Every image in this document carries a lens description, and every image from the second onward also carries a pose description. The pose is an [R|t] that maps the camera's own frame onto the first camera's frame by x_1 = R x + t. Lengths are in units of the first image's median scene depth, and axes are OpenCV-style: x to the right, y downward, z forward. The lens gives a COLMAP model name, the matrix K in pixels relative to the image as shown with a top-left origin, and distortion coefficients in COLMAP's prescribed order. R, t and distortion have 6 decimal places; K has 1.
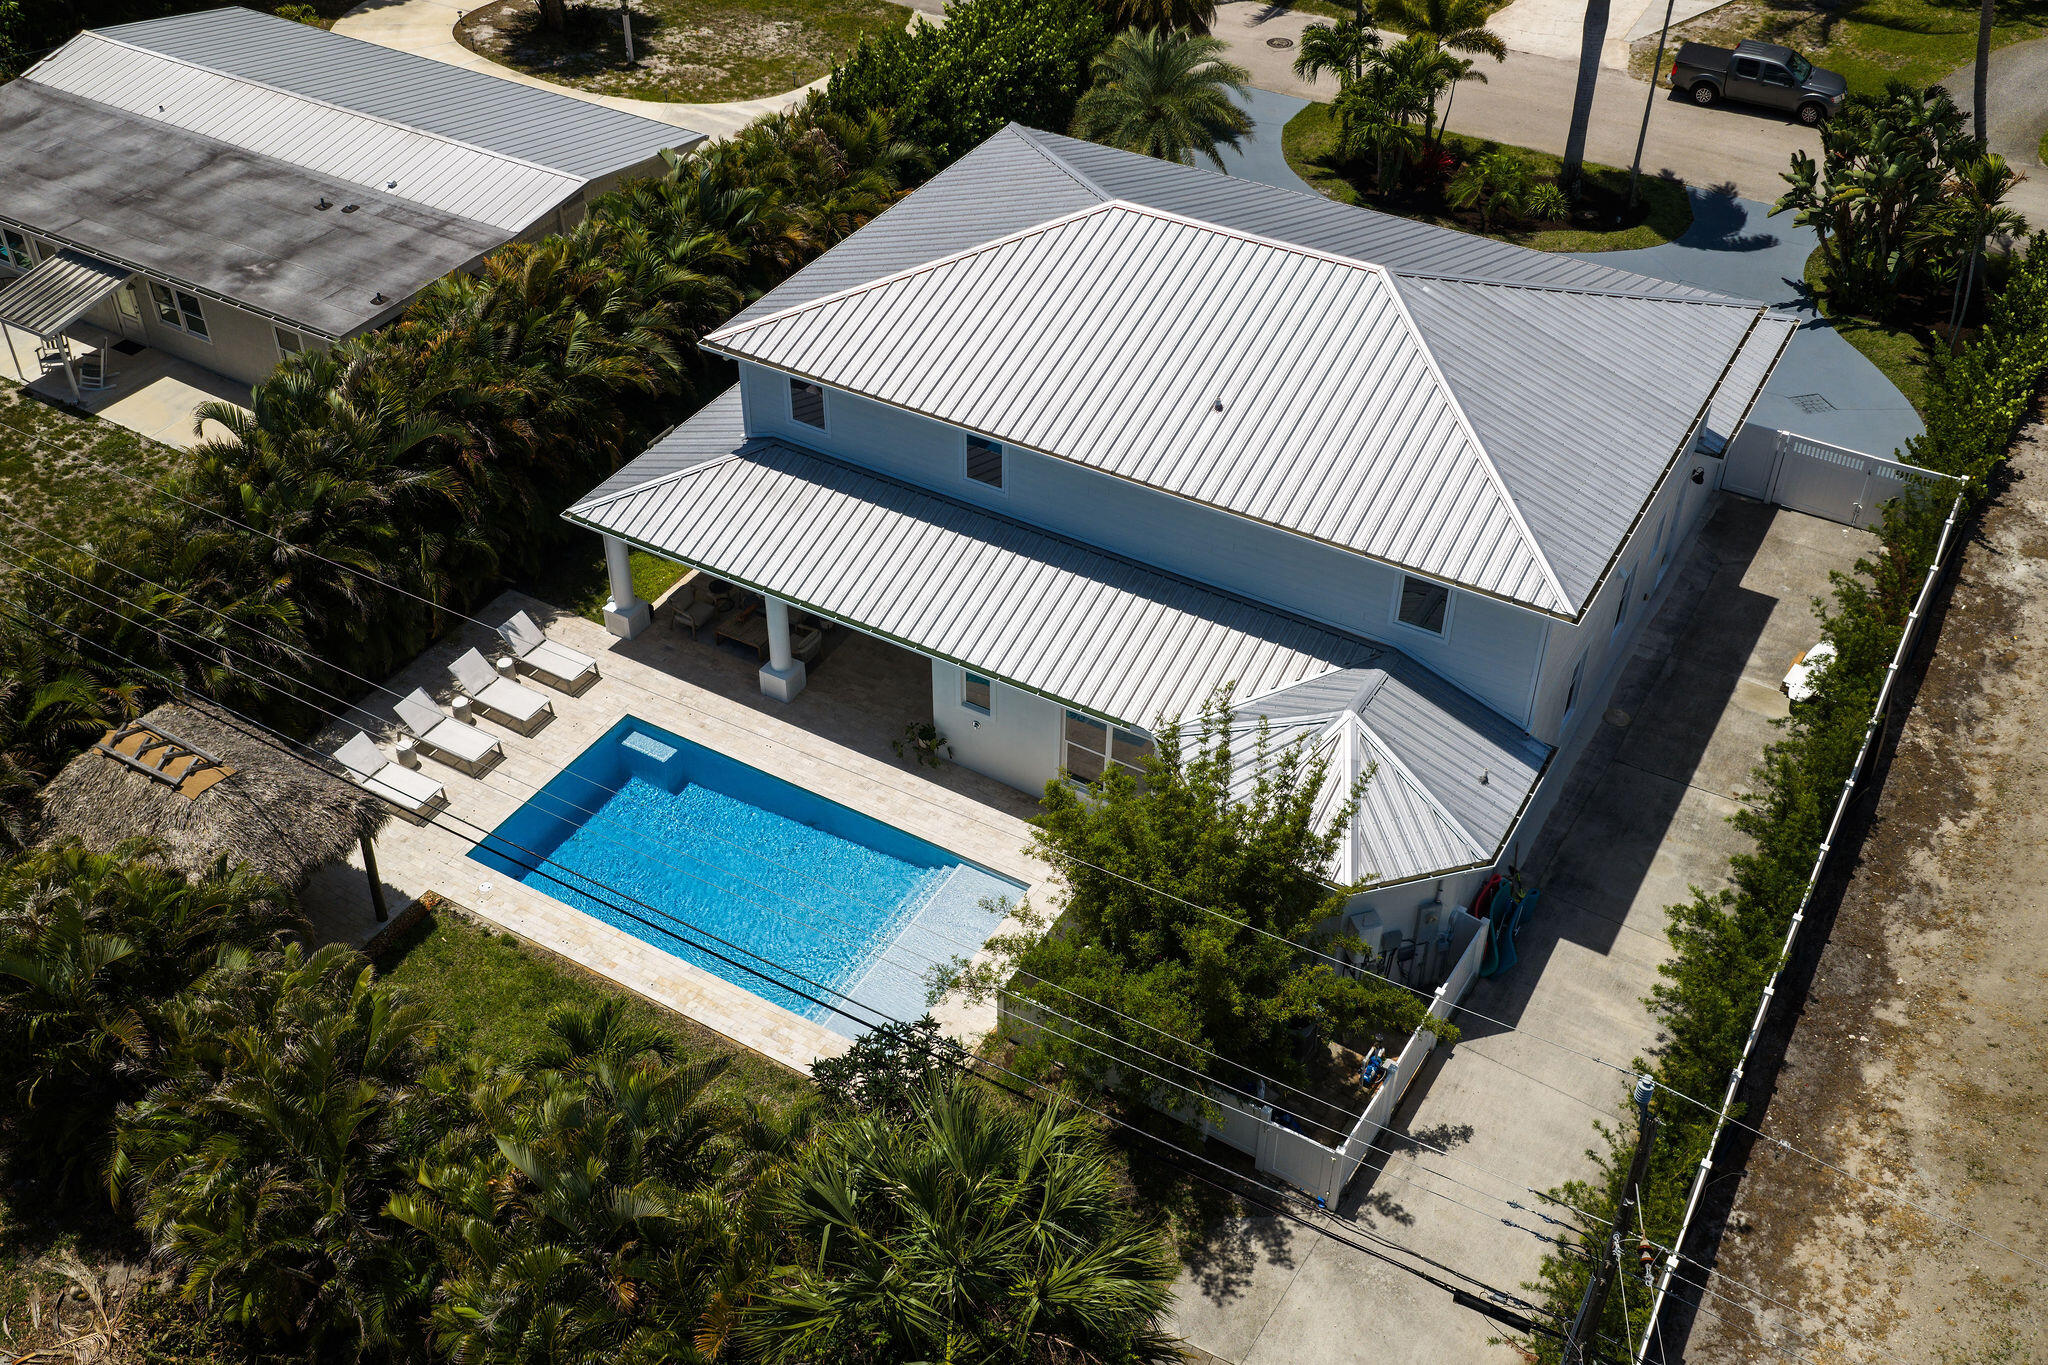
lens RADIAL K [[1965.5, 0, 1020.6], [0, 1965.5, 627.8], [0, 0, 1]] dist [0.006851, -0.002196]
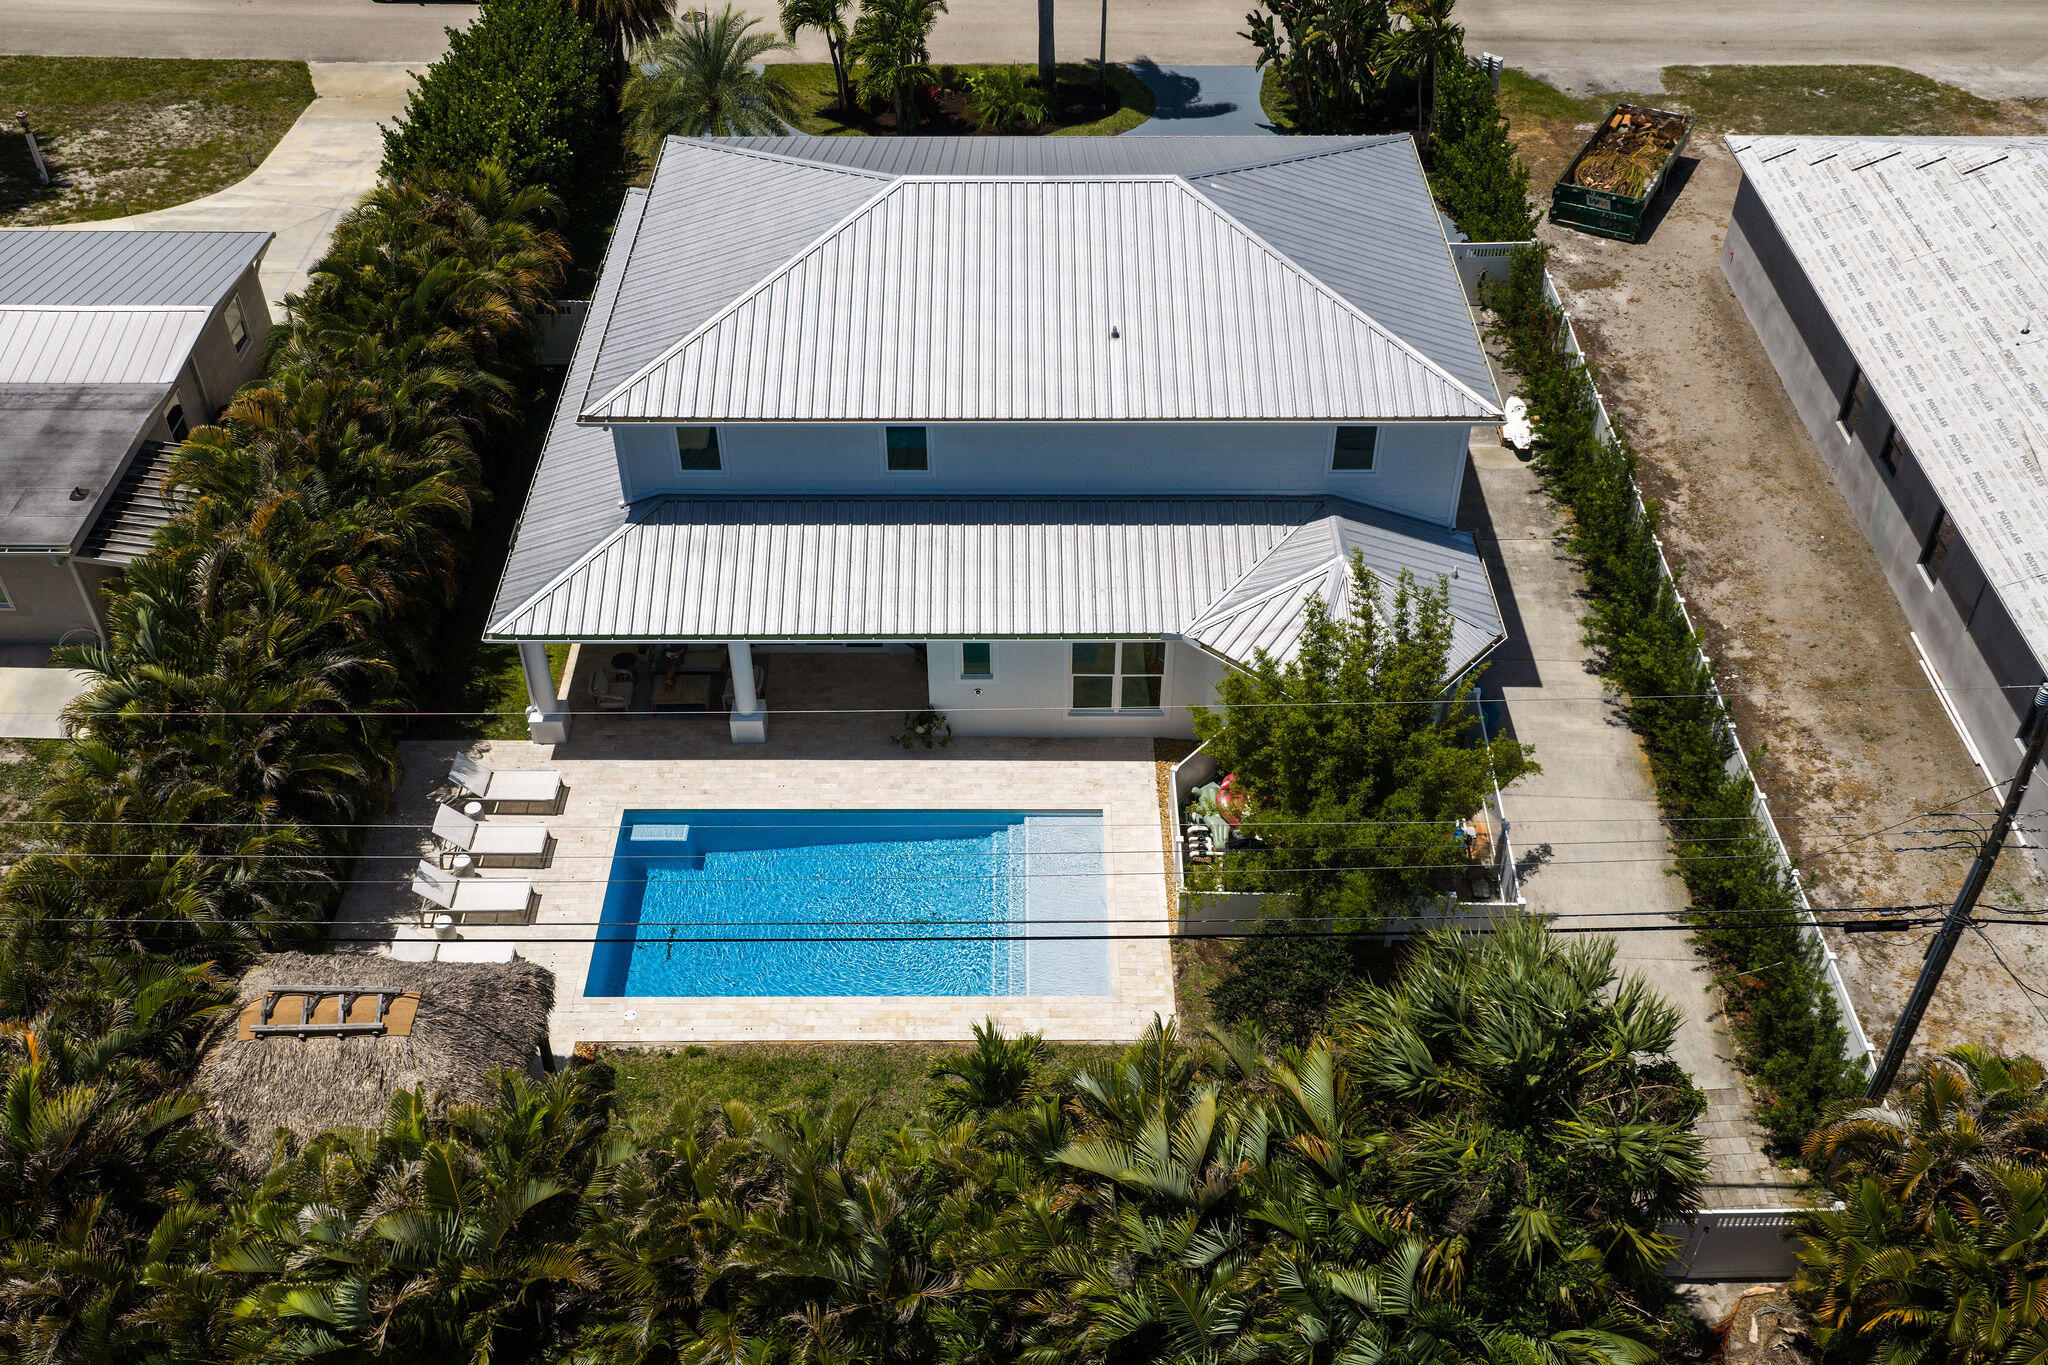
lens RADIAL K [[1880.4, 0, 1024.0], [0, 1880.4, 682.5], [0, 0, 1]] dist [0.012405, -0.005329]
pose [[0.860454, -0.337728, 0.381521, -0.373207], [0.314050, 0.941162, 0.124847, -0.071330], [-0.401238, 0.012391, 0.915890, 0.066505]]
